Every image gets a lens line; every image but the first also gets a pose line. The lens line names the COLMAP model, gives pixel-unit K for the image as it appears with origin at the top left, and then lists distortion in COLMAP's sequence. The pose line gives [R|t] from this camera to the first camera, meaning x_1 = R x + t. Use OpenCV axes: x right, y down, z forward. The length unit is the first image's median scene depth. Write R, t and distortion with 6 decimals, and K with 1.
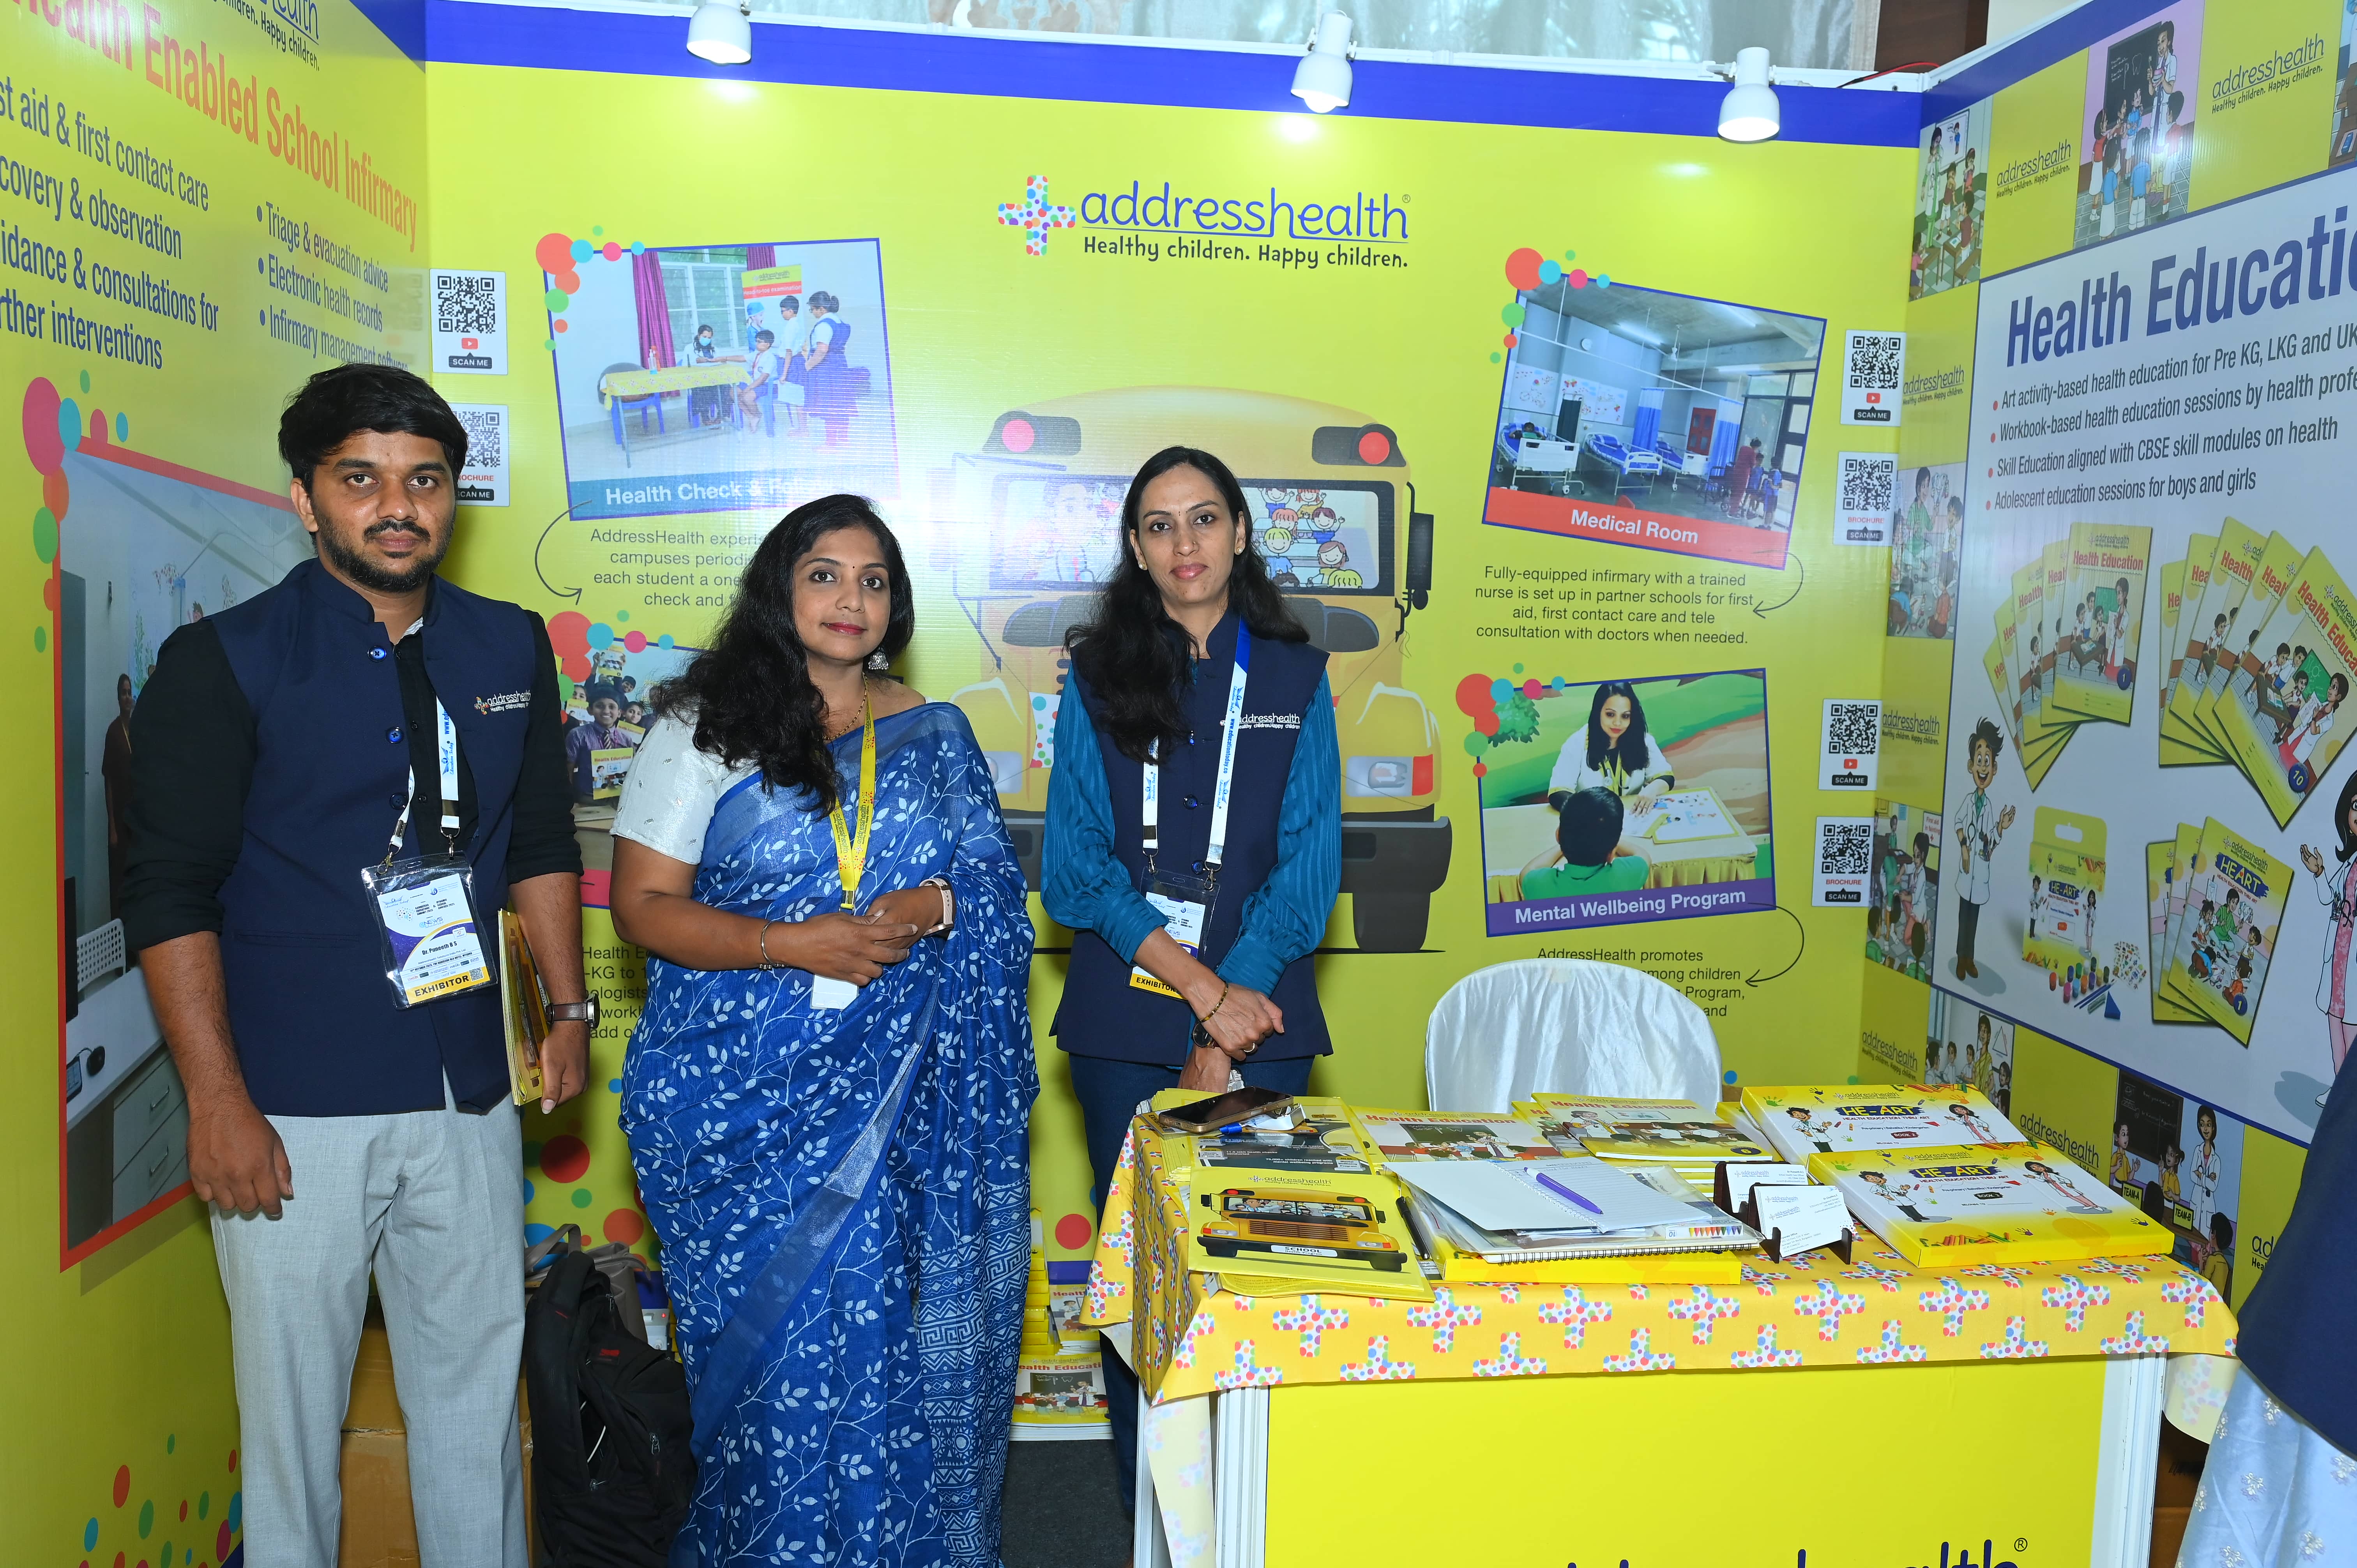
lens RADIAL K [[1948.5, 0, 1178.5], [0, 1948.5, 784.0], [0, 0, 1]] dist [0.029371, -0.016303]
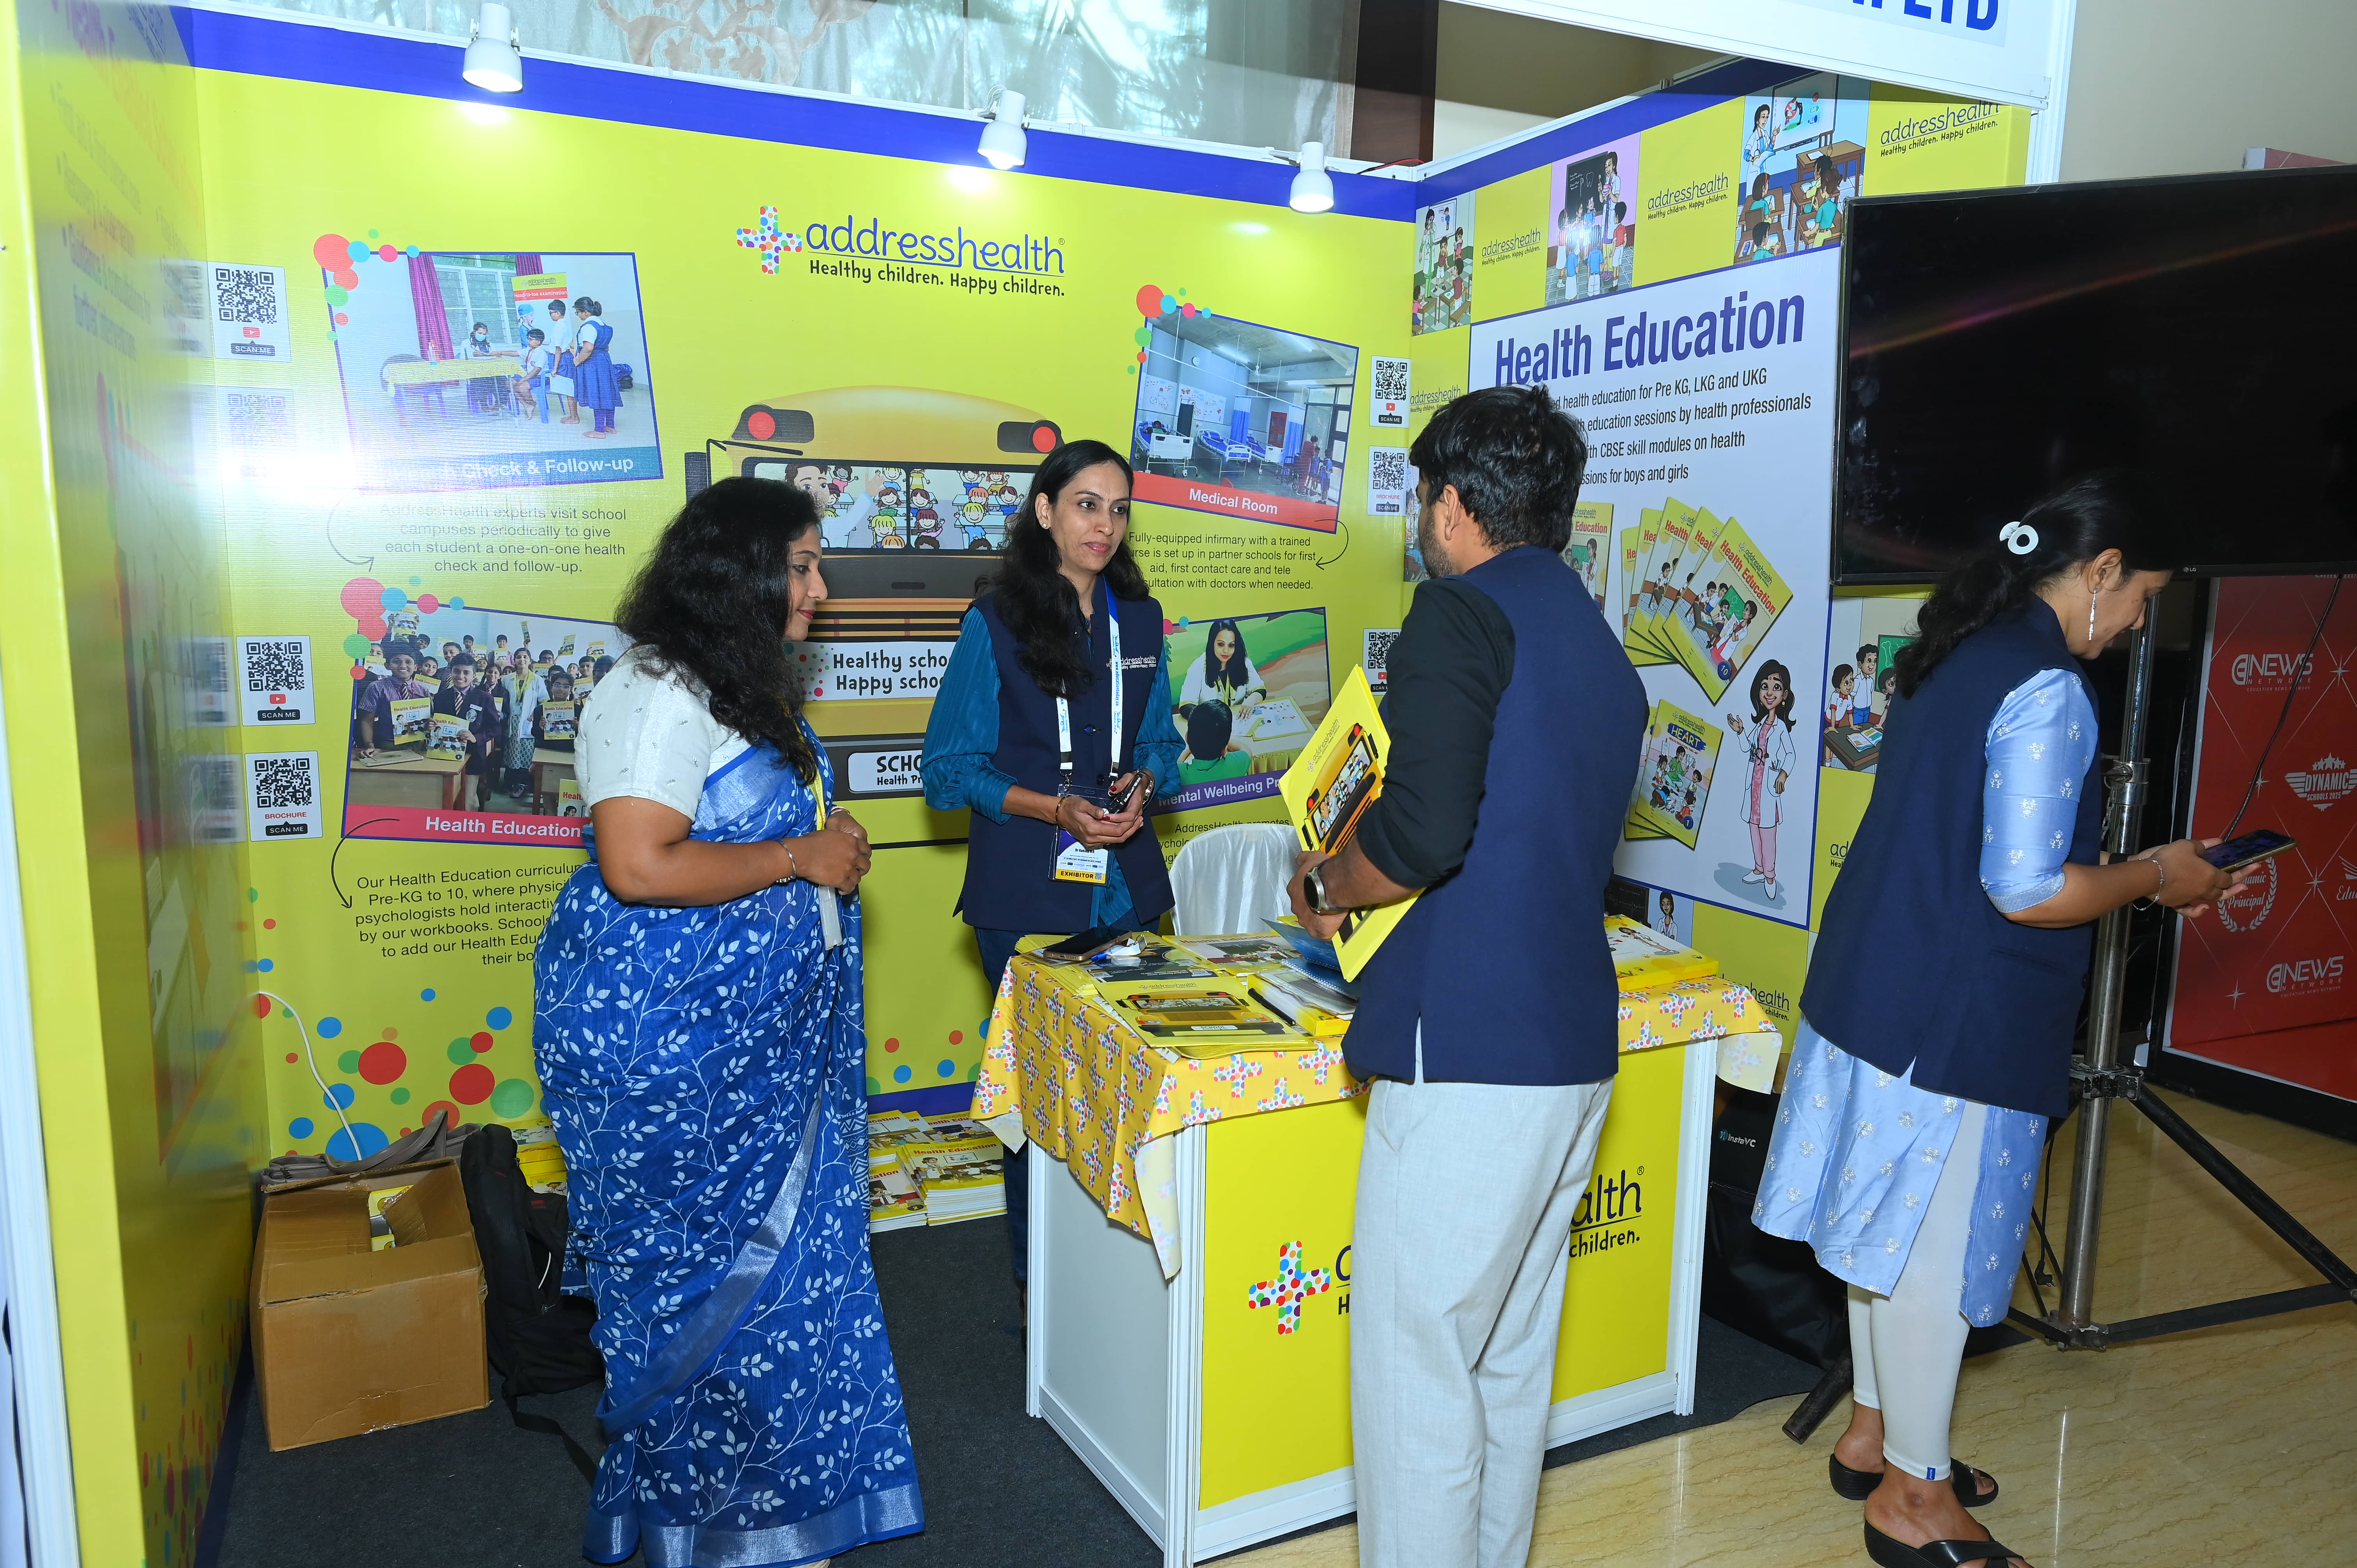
lens RADIAL K [[1659.1, 0, 1185.3], [0, 1659.1, 794.7], [0, 0, 1]] dist [0.023054, 0.003531]
pose [[0.943326, -0.058356, 0.326698, -0.187649], [0.042665, 0.997575, 0.054998, 0.003258], [-0.329115, -0.037943, 0.943527, -0.062290]]
